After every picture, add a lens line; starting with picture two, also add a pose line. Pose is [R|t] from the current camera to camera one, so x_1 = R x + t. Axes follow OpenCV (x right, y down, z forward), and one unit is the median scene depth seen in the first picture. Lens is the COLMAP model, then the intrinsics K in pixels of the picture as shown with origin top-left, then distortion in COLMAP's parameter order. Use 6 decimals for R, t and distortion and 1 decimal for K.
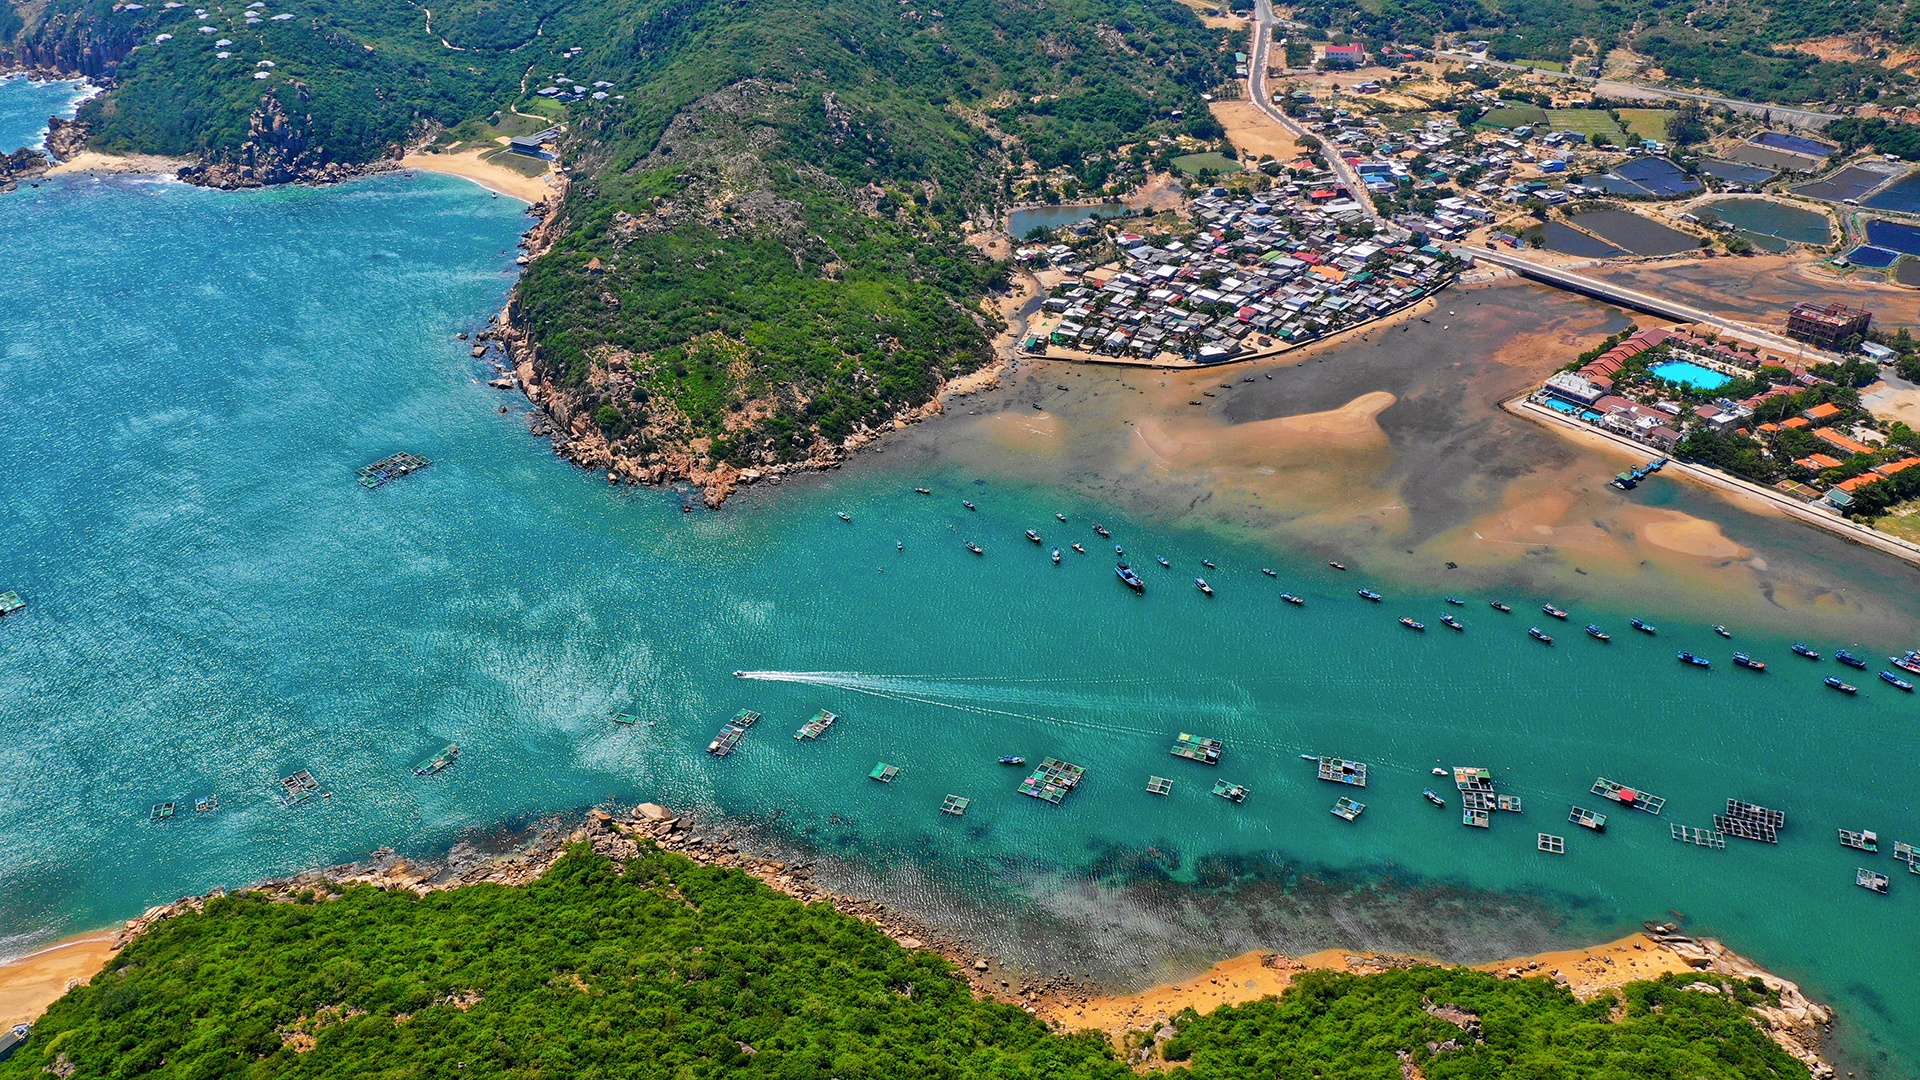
lens RADIAL K [[1513.1, 0, 960.0], [0, 1513.1, 540.0], [0, 0, 1]] dist [0.000904, 0.008941]
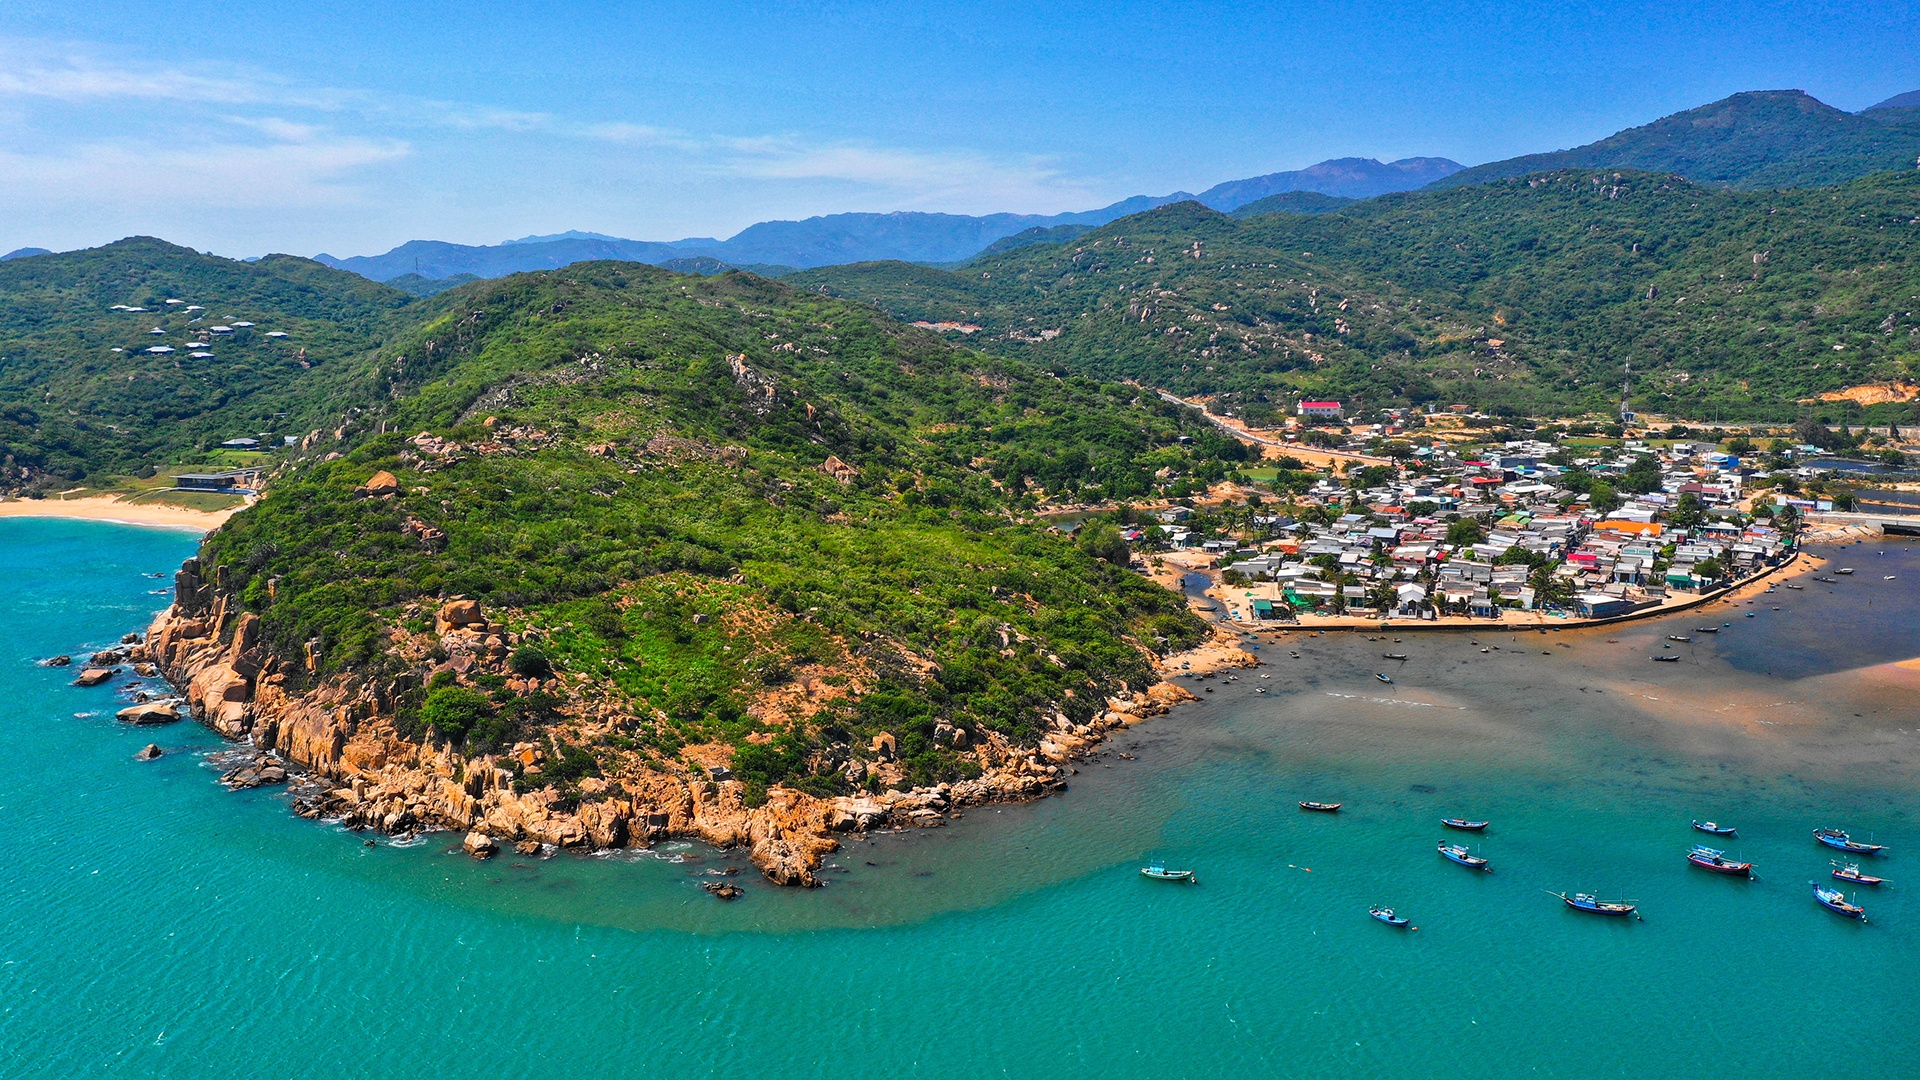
lens RADIAL K [[1513.1, 0, 960.0], [0, 1513.1, 540.0], [0, 0, 1]] dist [0.000904, 0.008941]
pose [[0.974507, -0.020667, 0.223403, -0.190616], [0.106802, 0.918420, -0.380918, 0.040649], [-0.197306, 0.395067, 0.897214, 0.604482]]
